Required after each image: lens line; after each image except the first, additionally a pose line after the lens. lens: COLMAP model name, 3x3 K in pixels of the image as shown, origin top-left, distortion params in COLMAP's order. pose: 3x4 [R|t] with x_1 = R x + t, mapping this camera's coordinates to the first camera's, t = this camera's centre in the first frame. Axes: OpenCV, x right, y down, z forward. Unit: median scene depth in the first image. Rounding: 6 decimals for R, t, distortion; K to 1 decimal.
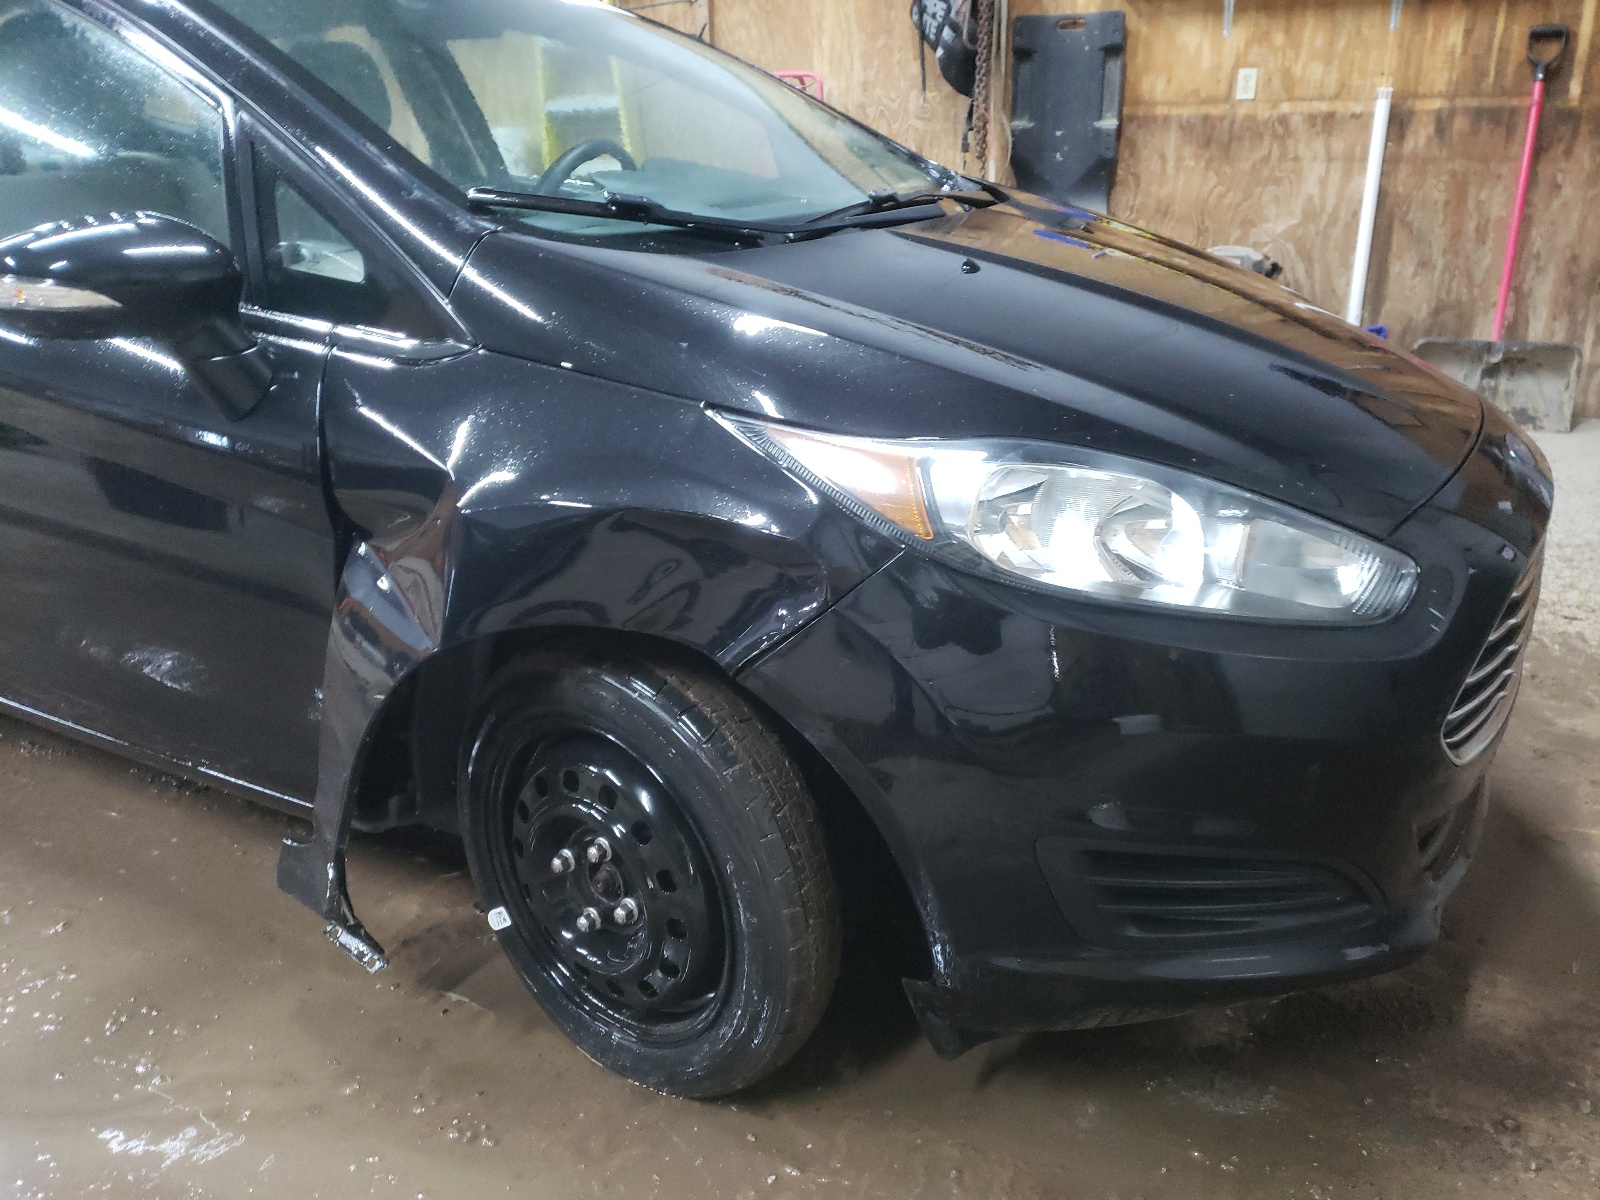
lens RADIAL K [[1230.3, 0, 799.9], [0, 1230.3, 624.3], [0, 0, 1]] dist [-0.042100, 0.050437]
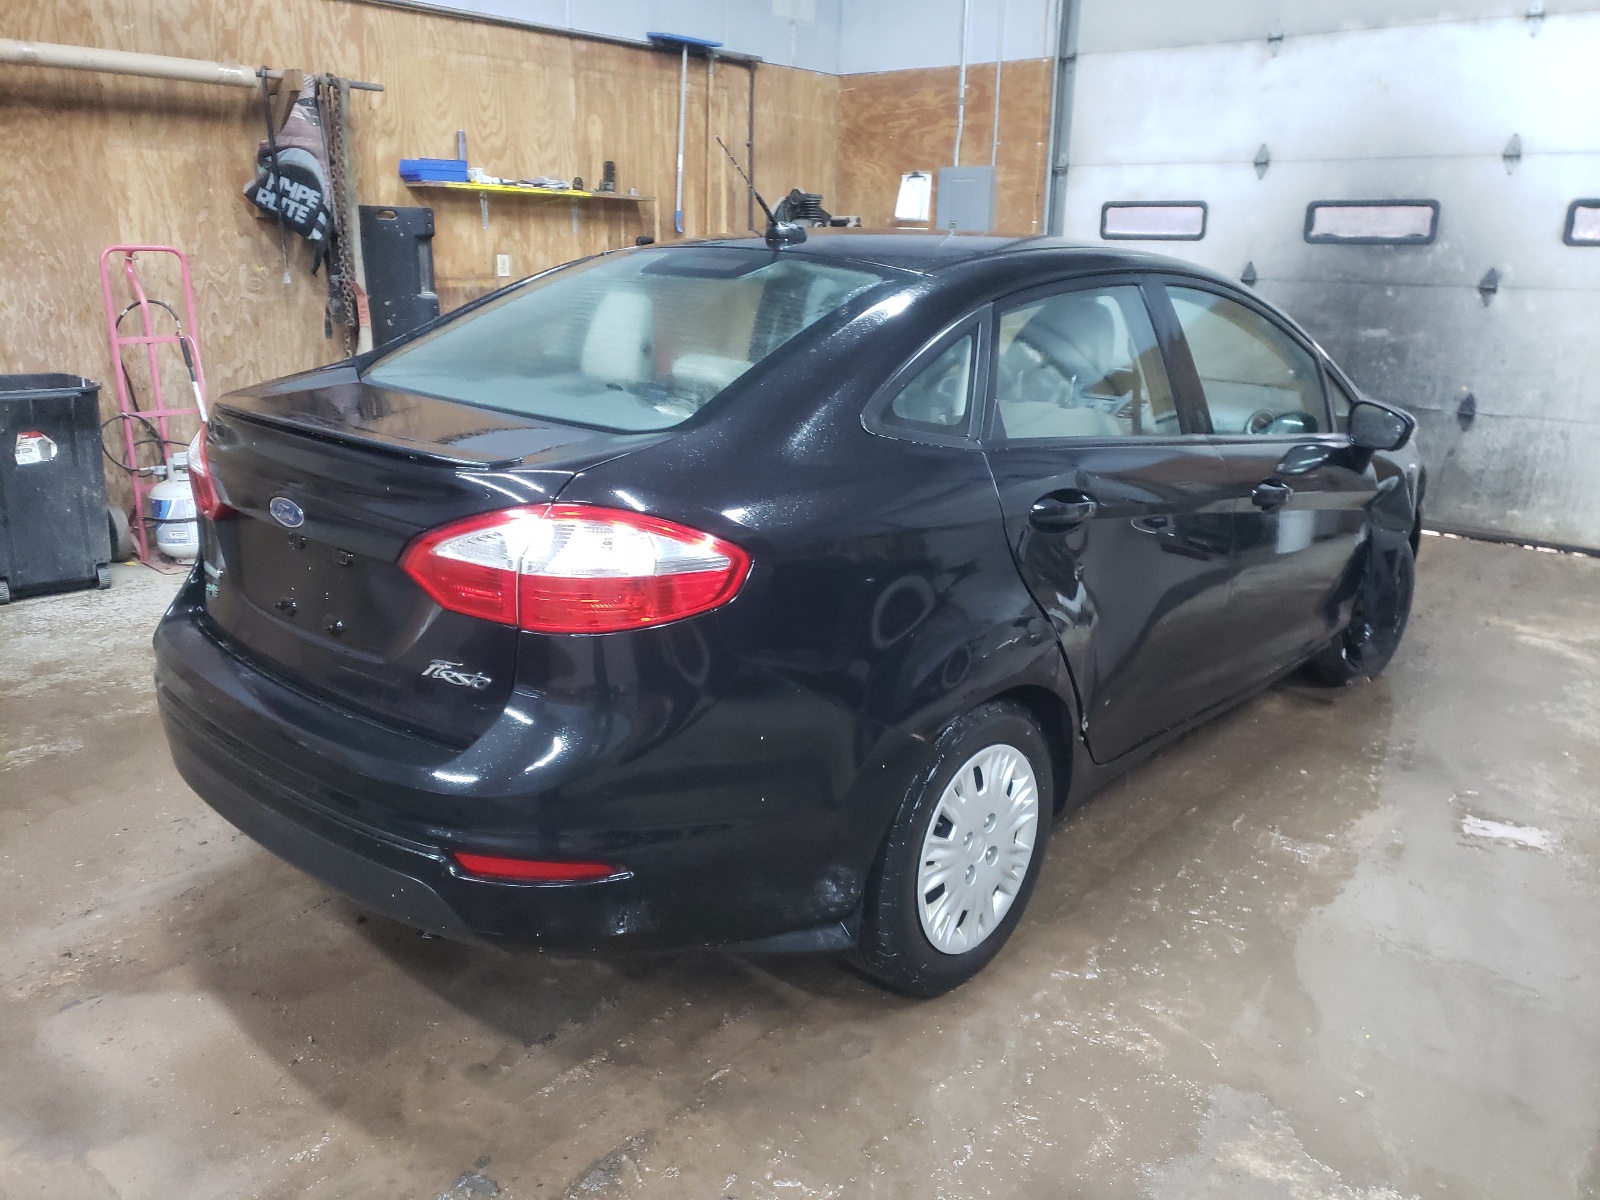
lens RADIAL K [[1221.3, 0, 800.0], [0, 1221.3, 600.0], [0, 0, 1]] dist [-0.009467, 0.002364]
pose [[0.228112, -0.257422, 0.938988, -0.889625], [0.342652, 0.923943, 0.170056, -0.210377], [-0.911348, 0.282954, 0.298968, 0.387719]]
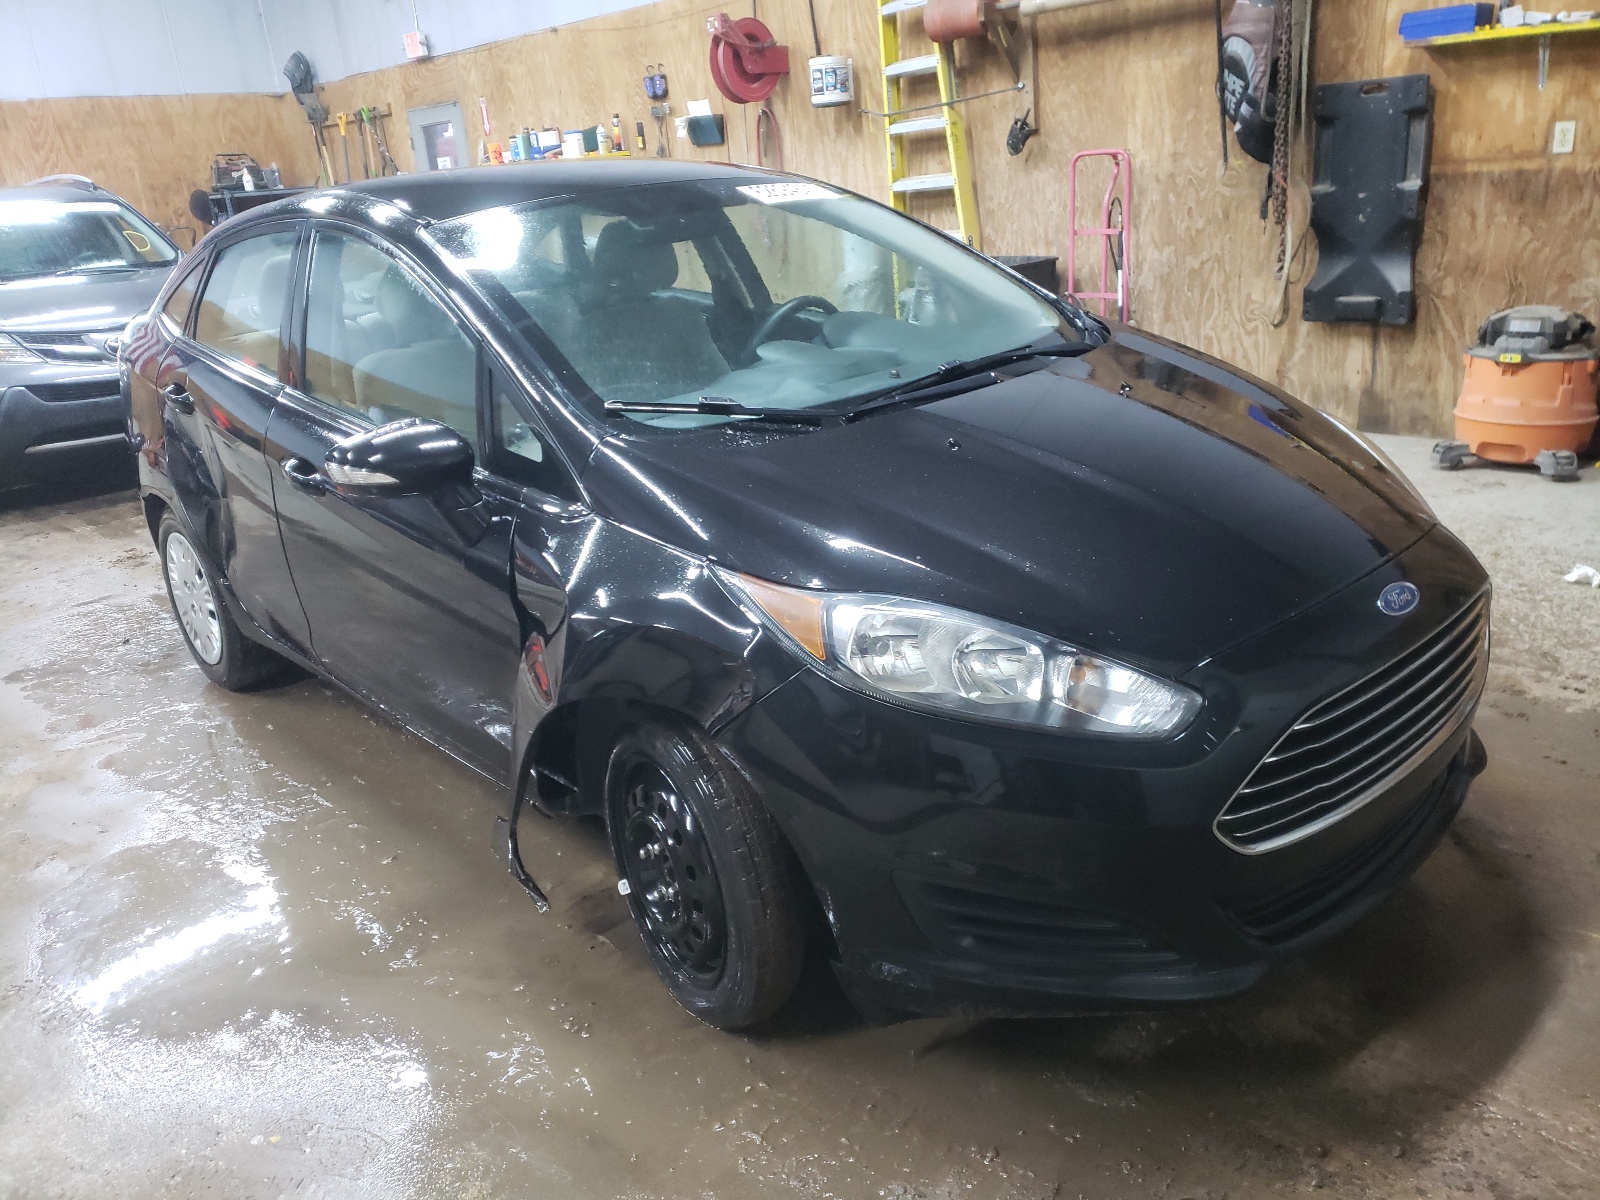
lens RADIAL K [[1221.3, 0, 800.0], [0, 1221.3, 600.0], [0, 0, 1]] dist [-0.009467, 0.002364]
pose [[0.940909, 0.046764, -0.335414, 0.132026], [-0.055041, 0.998368, -0.015208, -0.027780], [0.334156, 0.032770, 0.941948, -0.094516]]
